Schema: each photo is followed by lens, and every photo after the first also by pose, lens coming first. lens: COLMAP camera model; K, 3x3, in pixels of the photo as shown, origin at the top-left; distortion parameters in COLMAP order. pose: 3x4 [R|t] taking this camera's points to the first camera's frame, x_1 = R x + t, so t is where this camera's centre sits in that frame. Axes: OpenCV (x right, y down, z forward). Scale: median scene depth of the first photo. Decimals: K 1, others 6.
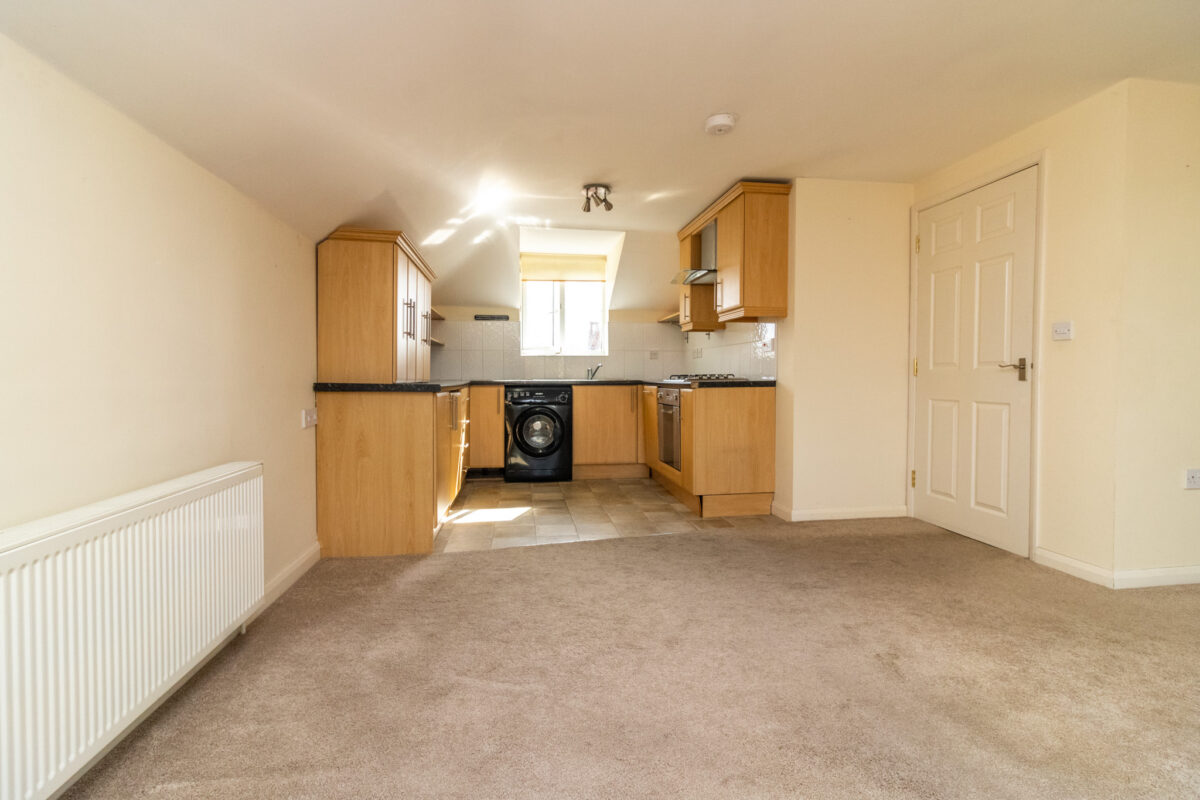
lens RADIAL K [[572.0, 0, 602.7], [0, 572.0, 391.7], [0, 0, 1]] dist [0.016220, 0.000213]
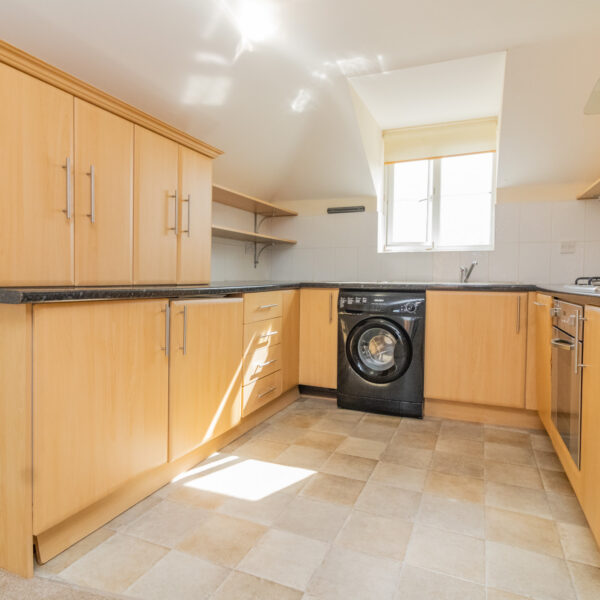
lens RADIAL K [[428.0, 0, 301.5], [0, 428.0, 293.0], [0, 0, 1]] dist [0.032785, -0.005210]
pose [[0.860371, 0.026664, -0.508970, 0.090825], [-0.019578, 0.999623, 0.019273, -0.014992], [0.509291, -0.006617, 0.860569, 0.442860]]
